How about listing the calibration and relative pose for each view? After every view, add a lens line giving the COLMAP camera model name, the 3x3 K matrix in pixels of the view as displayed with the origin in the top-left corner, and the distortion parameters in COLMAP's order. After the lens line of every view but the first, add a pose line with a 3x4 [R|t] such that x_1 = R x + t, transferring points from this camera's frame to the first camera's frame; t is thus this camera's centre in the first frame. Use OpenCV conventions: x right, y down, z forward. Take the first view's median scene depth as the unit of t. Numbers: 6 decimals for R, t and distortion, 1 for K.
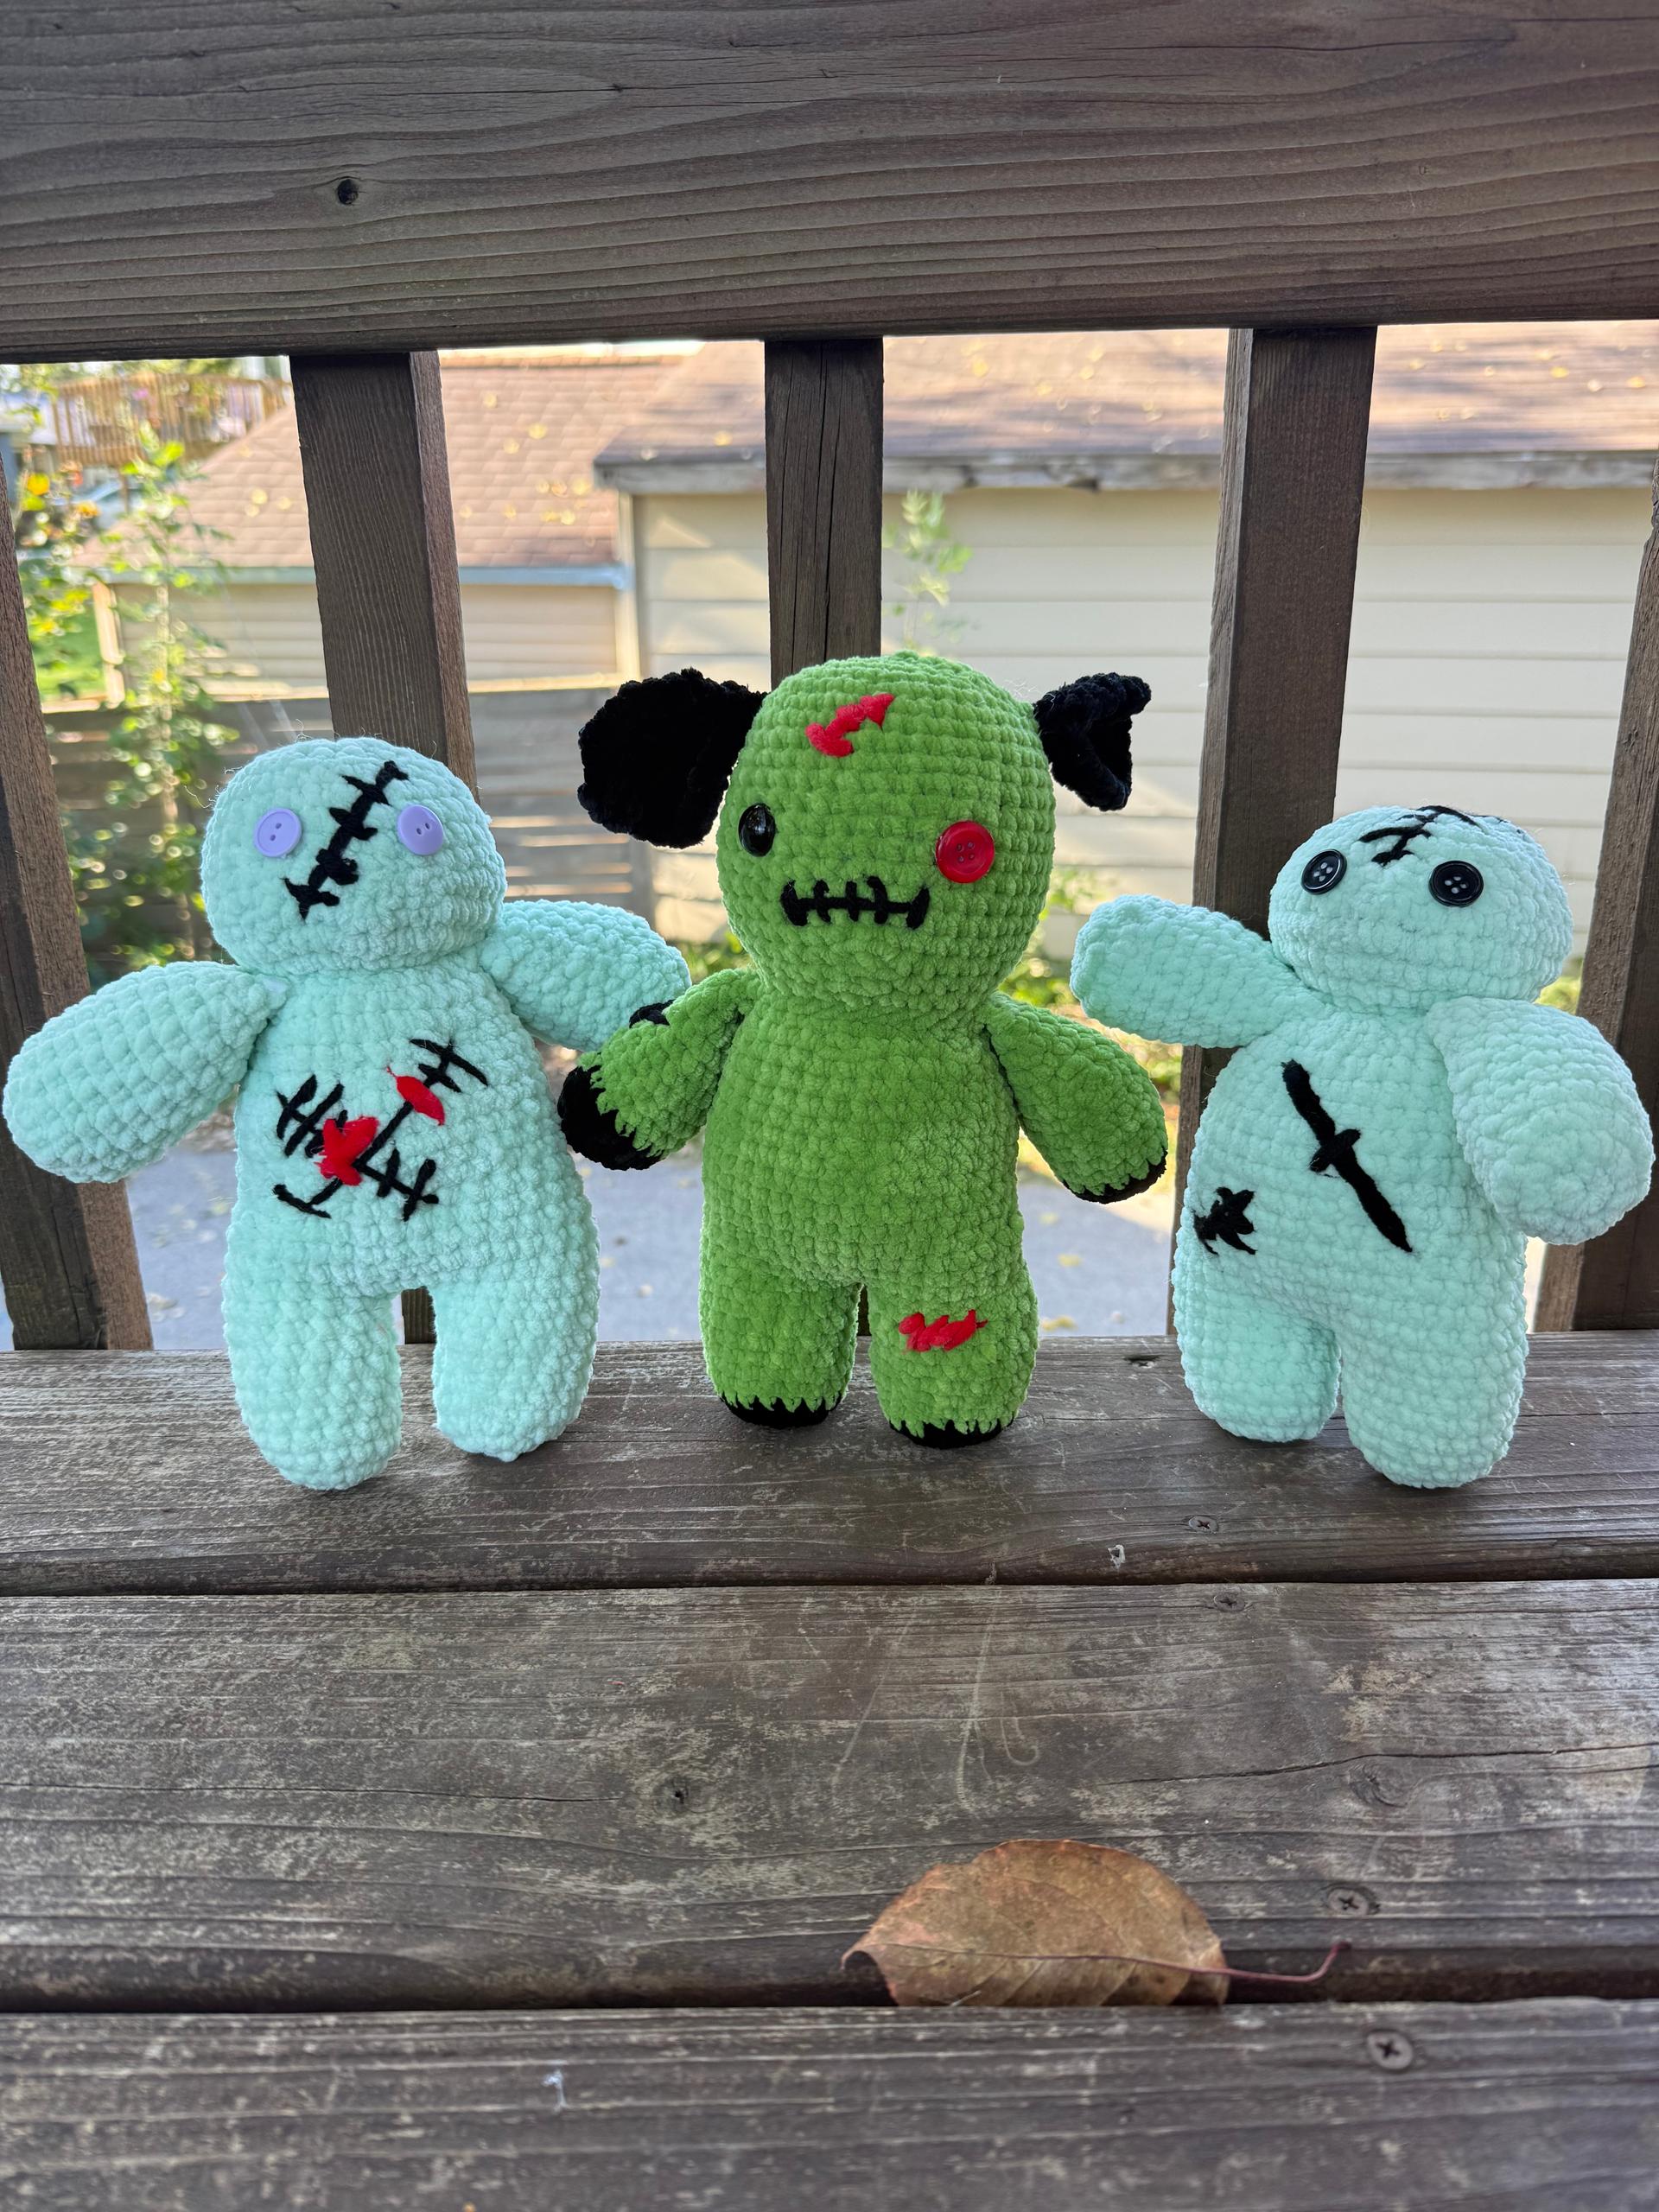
lens RADIAL K [[1586.7, 0, 829.5], [0, 1586.7, 1106.0], [0, 0, 1]] dist [-0.013690, -0.000100]
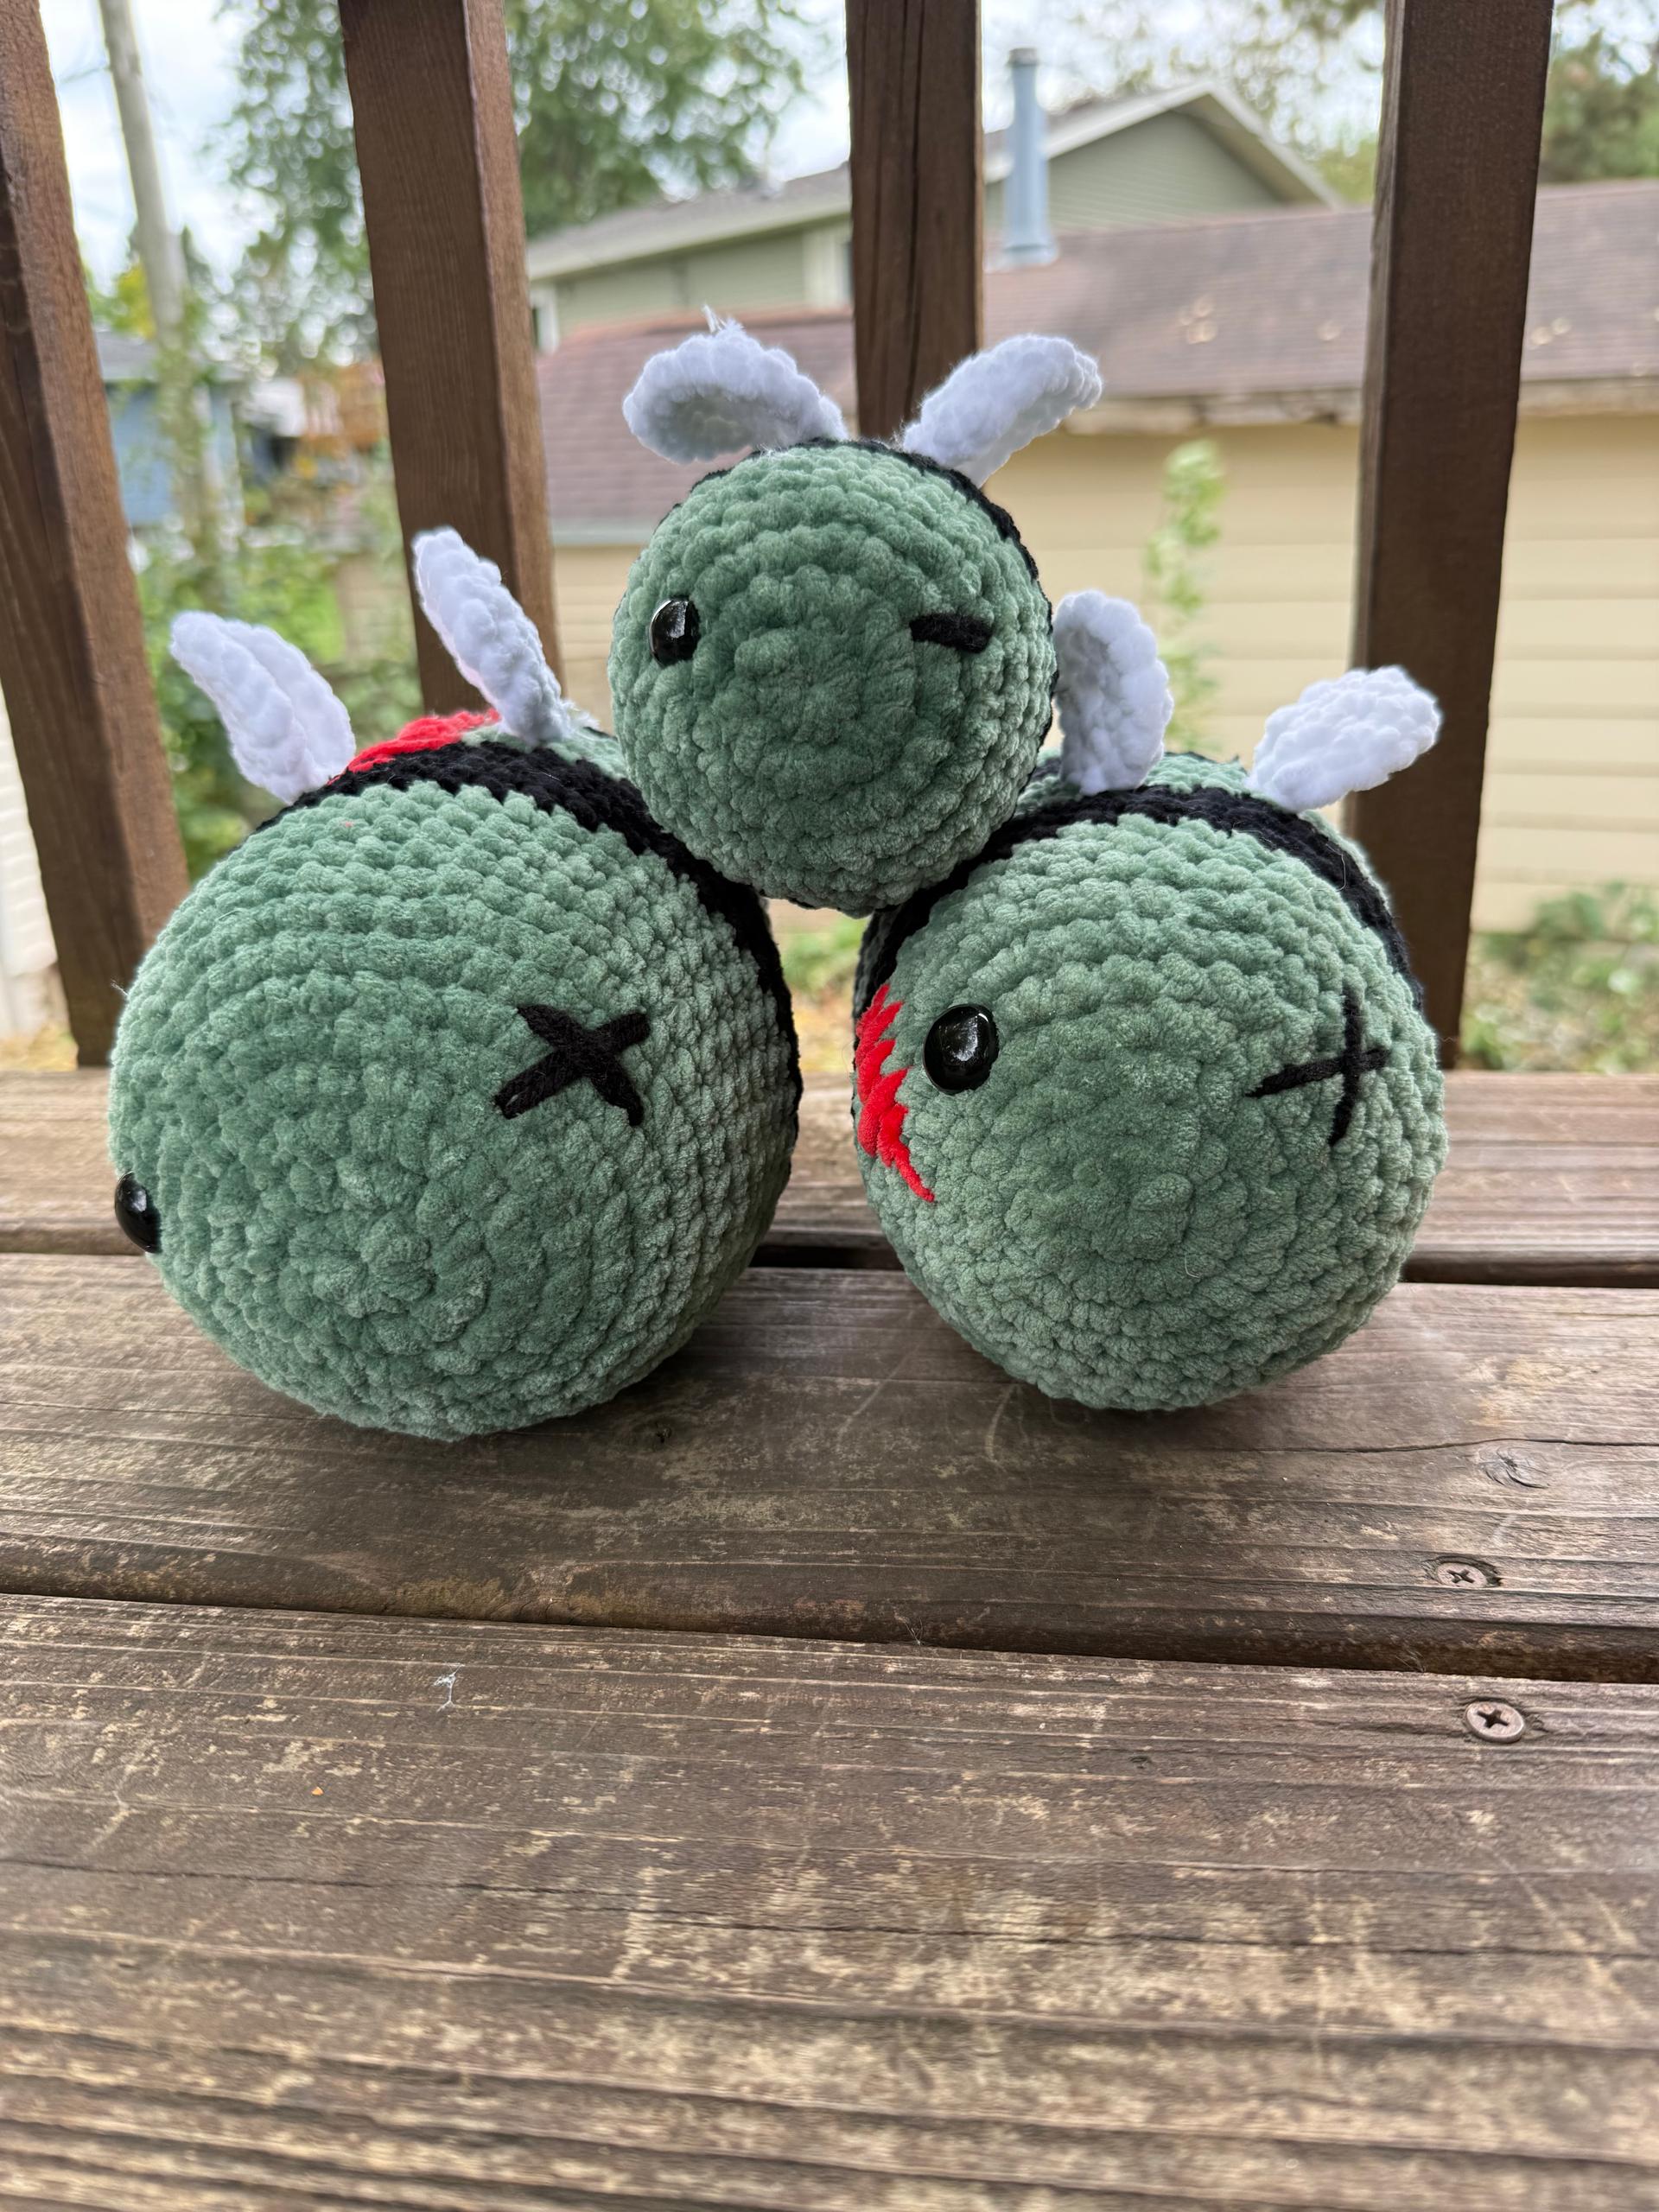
lens RADIAL K [[1610.9, 0, 829.5], [0, 1610.9, 1106.0], [0, 0, 1]] dist [-0.015587, -0.025902]
pose [[0.990587, 0.020645, -0.135317, 0.103515], [-0.019597, 0.999767, 0.009069, 0.231765], [0.135473, -0.006331, 0.990761, 0.144607]]
